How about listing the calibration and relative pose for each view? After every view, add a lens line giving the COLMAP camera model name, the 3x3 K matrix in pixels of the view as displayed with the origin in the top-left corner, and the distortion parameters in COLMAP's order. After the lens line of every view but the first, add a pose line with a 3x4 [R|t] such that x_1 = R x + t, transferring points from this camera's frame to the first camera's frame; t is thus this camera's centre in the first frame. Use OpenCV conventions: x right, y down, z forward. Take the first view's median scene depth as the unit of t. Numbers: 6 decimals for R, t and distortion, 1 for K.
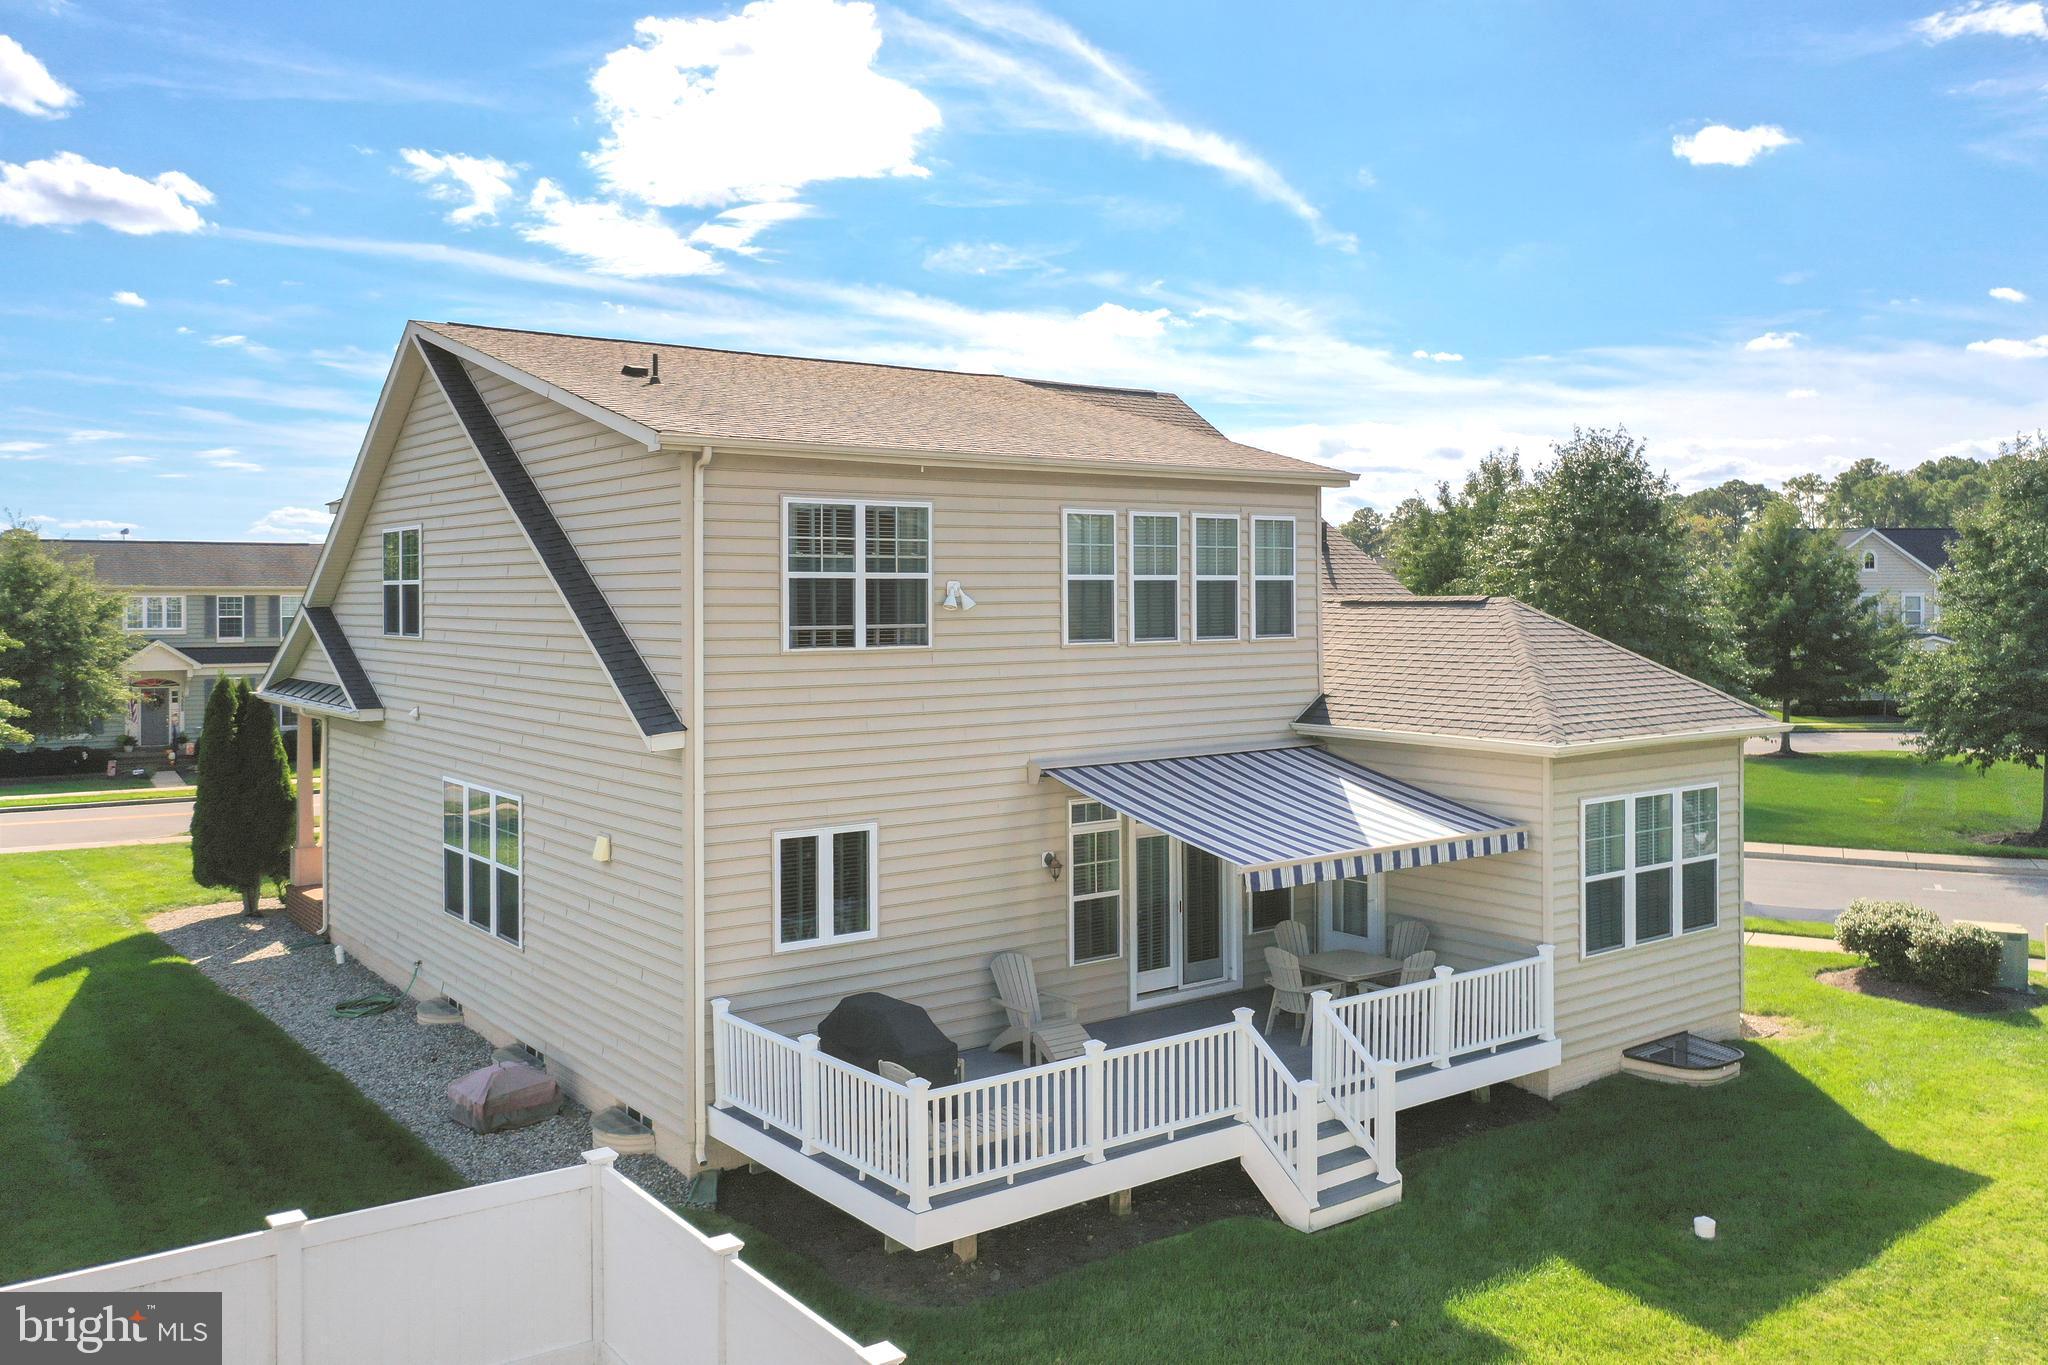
lens RADIAL K [[1650.5, 0, 1025.2], [0, 1650.5, 626.5], [0, 0, 1]] dist [-0.007025, -0.007700]
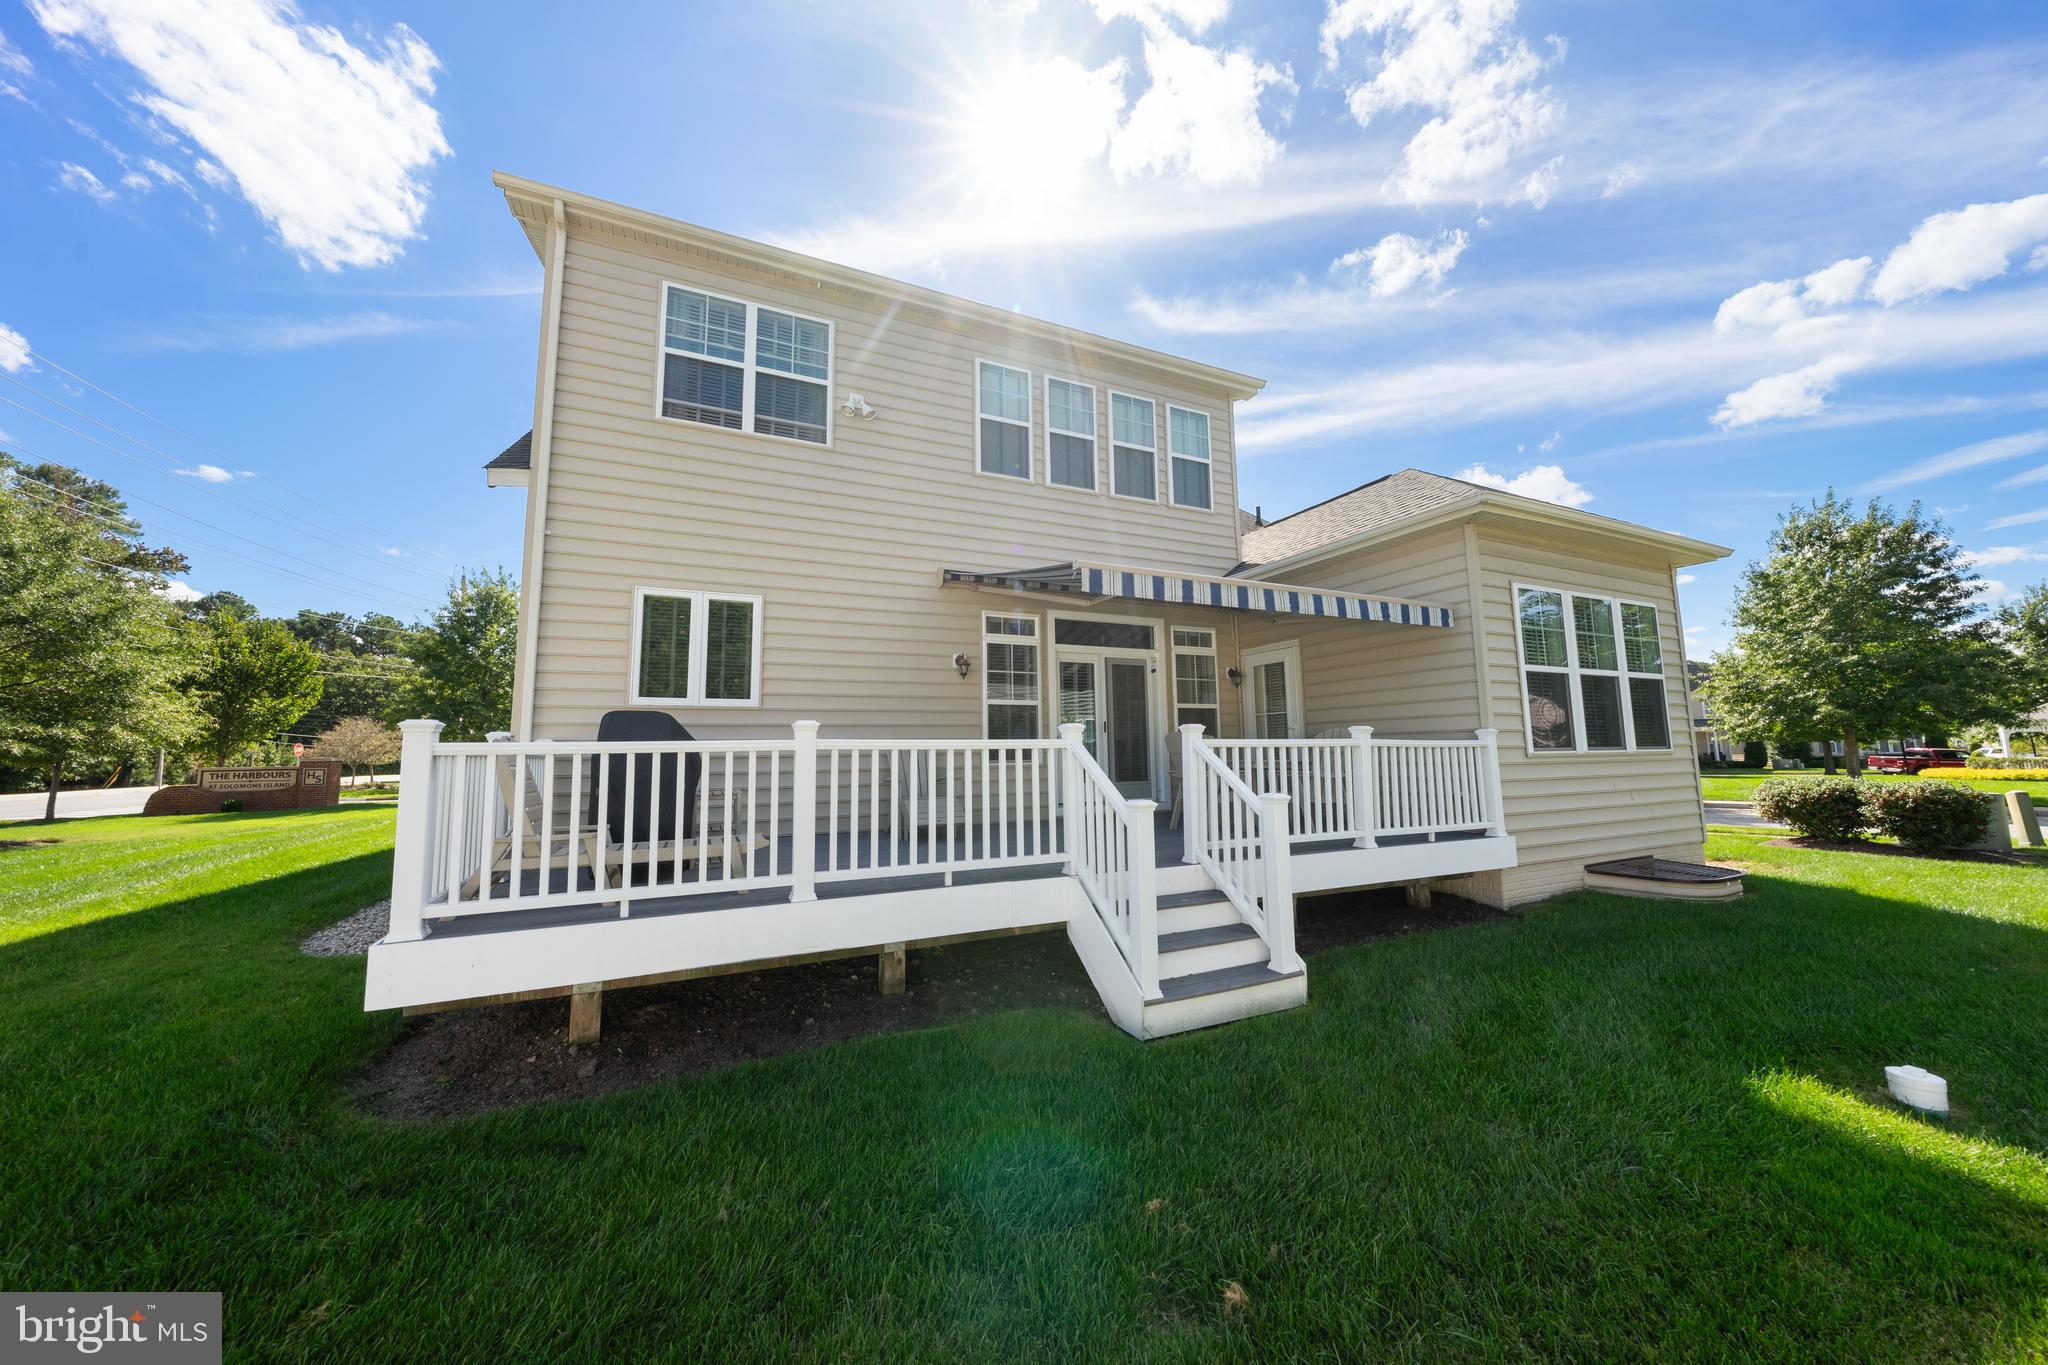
lens RADIAL K [[698.8, 0, 1024.0], [0, 698.8, 682.5], [0, 0, 1]] dist [-0.000267, 0.000025]
pose [[0.976941, -0.033631, -0.210846, 0.163129], [0.007440, 0.992280, -0.123798, 0.229550], [0.213381, 0.119375, 0.969648, 0.618877]]
